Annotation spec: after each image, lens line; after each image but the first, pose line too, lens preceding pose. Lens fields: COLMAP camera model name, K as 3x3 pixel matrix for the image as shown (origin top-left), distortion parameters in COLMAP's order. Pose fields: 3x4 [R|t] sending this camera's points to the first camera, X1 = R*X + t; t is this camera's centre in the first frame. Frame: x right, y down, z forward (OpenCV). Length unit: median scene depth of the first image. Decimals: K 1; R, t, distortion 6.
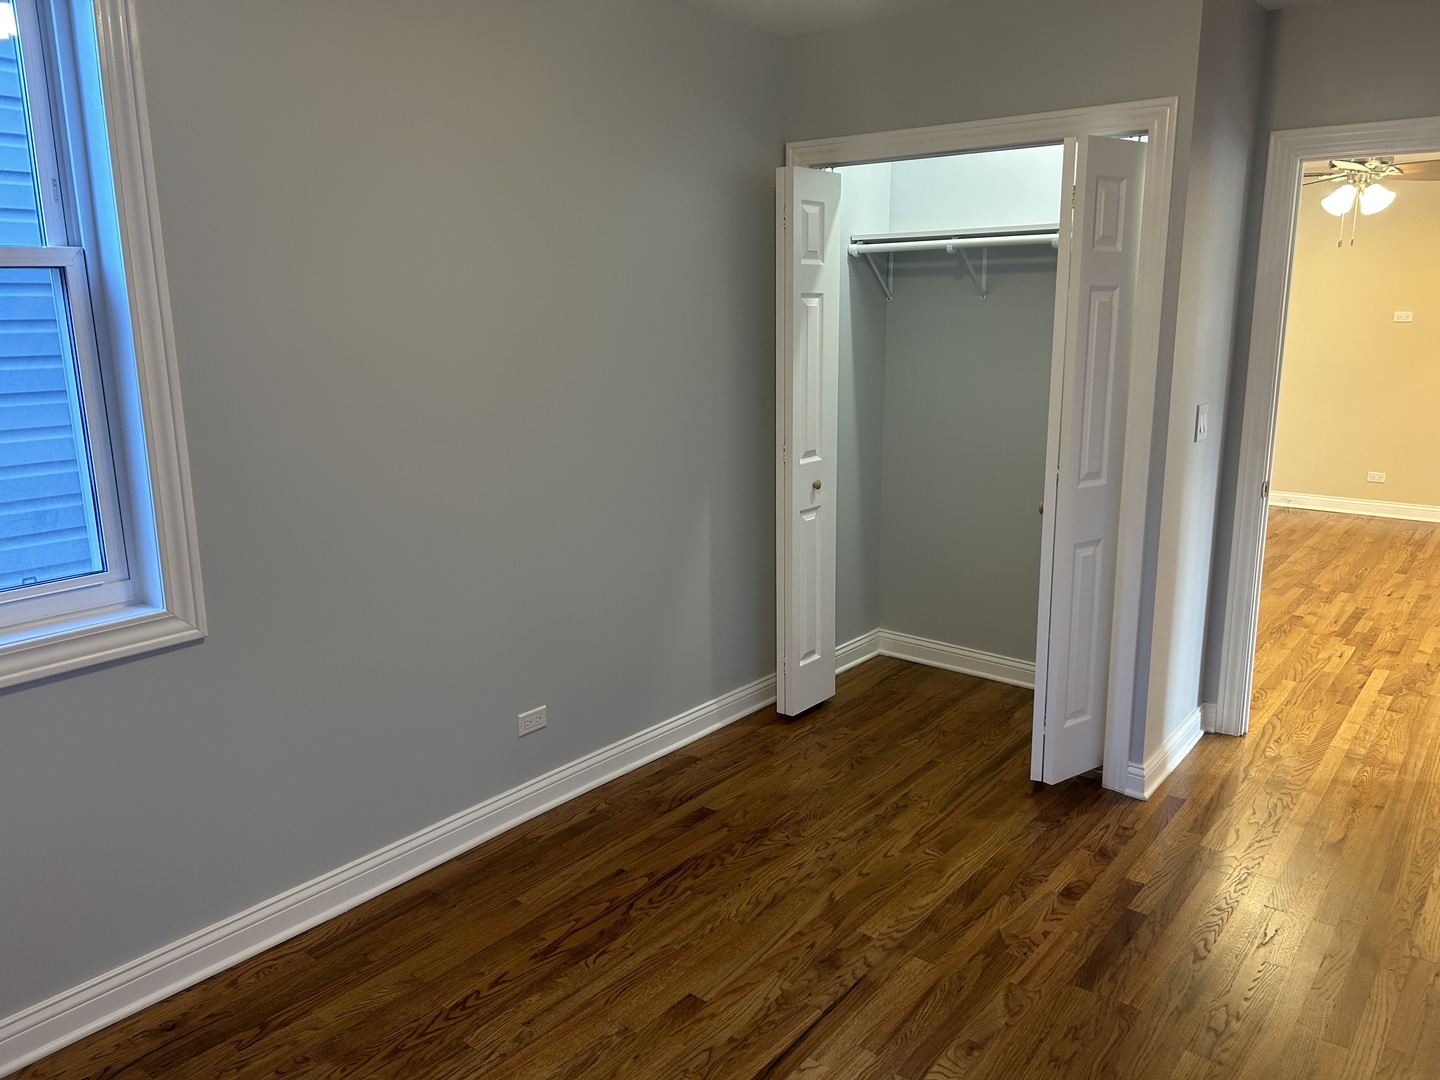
lens RADIAL K [[1076.0, 0, 730.6], [0, 1076.0, 539.1], [0, 0, 1]] dist [0.094827, -0.125722]
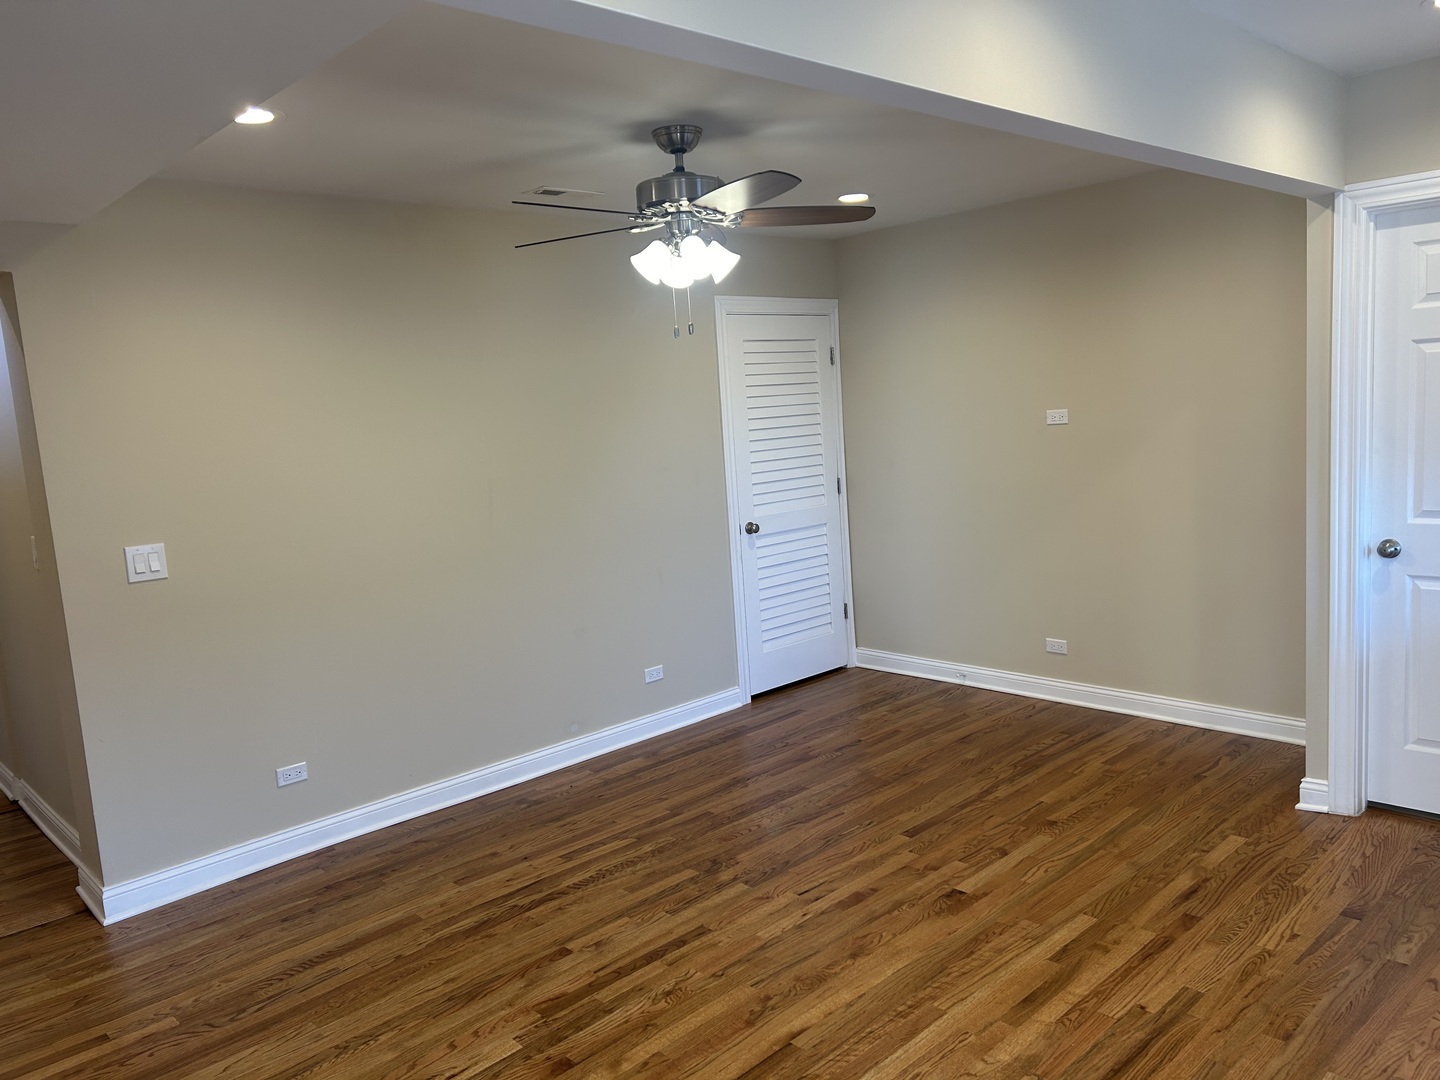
lens RADIAL K [[1076.0, 0, 730.6], [0, 1076.0, 539.1], [0, 0, 1]] dist [0.094827, -0.125722]
pose [[0.987821, -0.040201, -0.150315, 0.715538], [0.026739, 0.995535, -0.090527, -0.097406], [0.153283, 0.085405, 0.984485, 0.418680]]
